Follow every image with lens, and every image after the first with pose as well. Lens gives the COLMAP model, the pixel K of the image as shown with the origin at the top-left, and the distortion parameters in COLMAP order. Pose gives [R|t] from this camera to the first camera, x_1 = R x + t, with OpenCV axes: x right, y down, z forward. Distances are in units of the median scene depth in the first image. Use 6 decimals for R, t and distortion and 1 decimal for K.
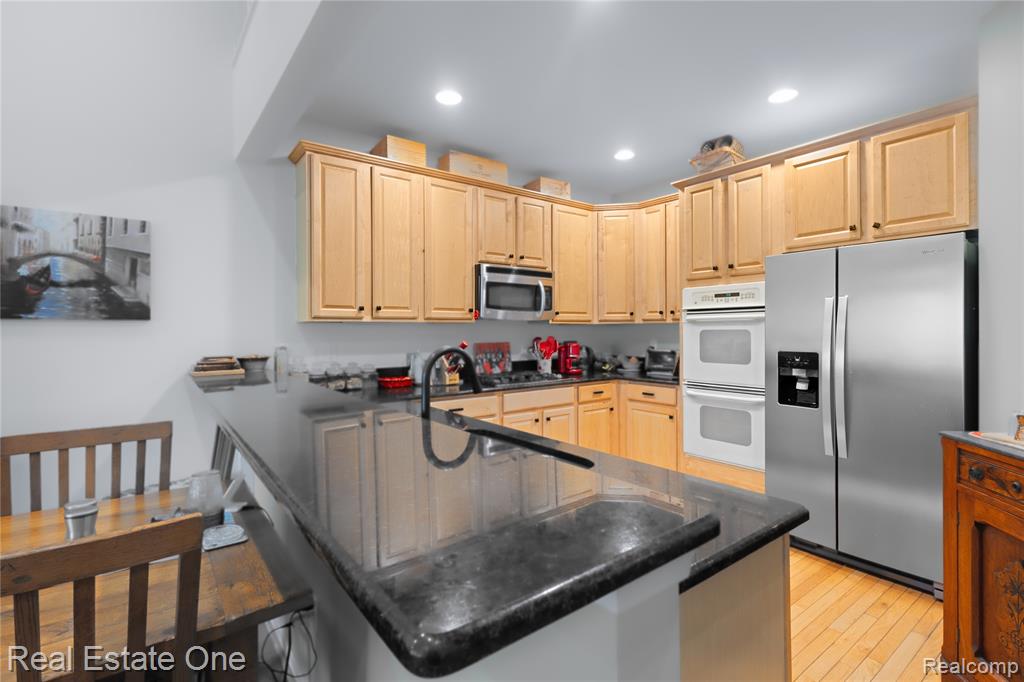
lens RADIAL K [[480.4, 0, 510.1], [0, 480.4, 331.4], [0, 0, 1]] dist [0.001931, 0.000255]
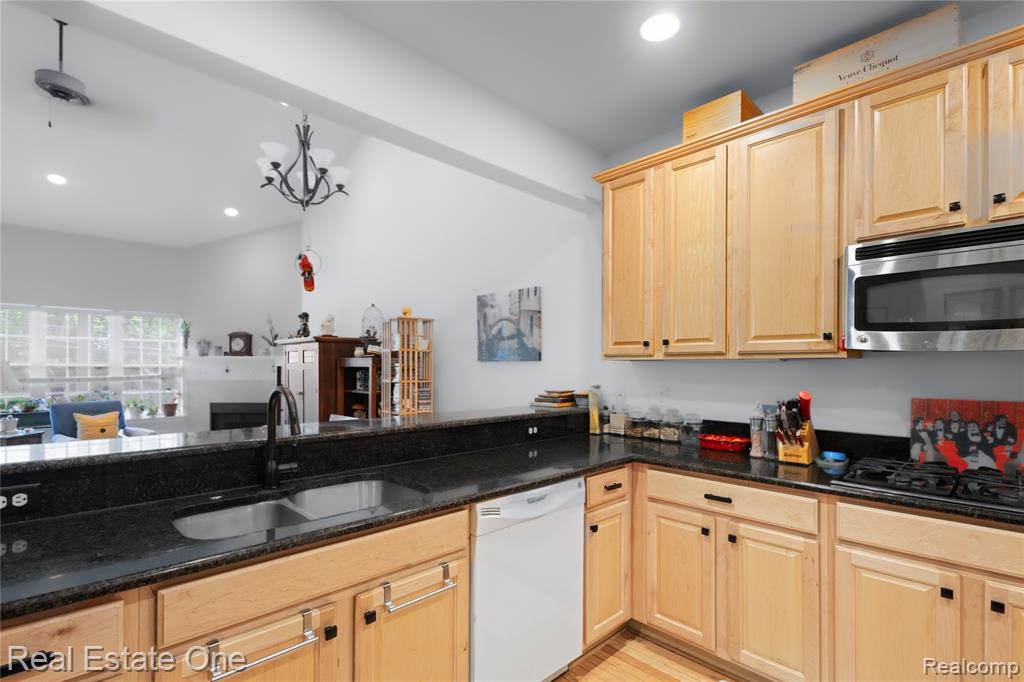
lens RADIAL K [[479.6, 0, 510.9], [0, 479.6, 367.7], [0, 0, 1]] dist [0.002658, 0.000179]
pose [[0.119900, 0.007039, -0.992761, 0.427953], [-0.006114, 0.999961, 0.006352, -0.009100], [0.992767, 0.005308, 0.119939, 0.588202]]
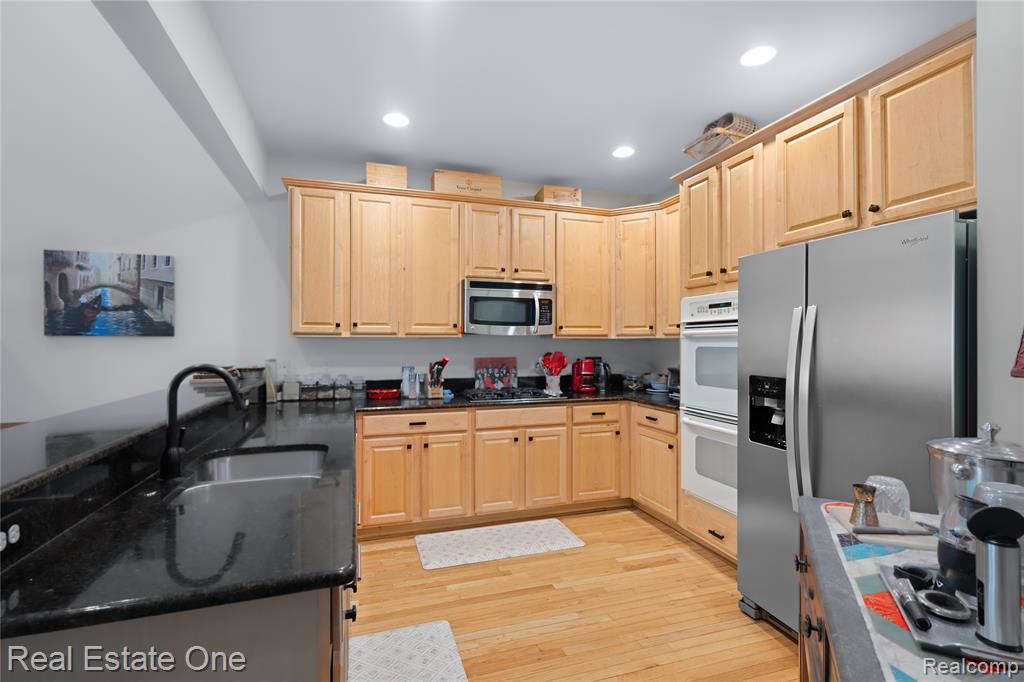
lens RADIAL K [[473.9, 0, 507.9], [0, 473.9, 341.5], [0, 0, 1]] dist [0.002606, 0.000038]
pose [[0.945652, 0.004102, -0.325153, 0.354610], [-0.005176, 0.999984, -0.002437, -0.008538], [0.325138, 0.003987, 0.945658, 0.098135]]
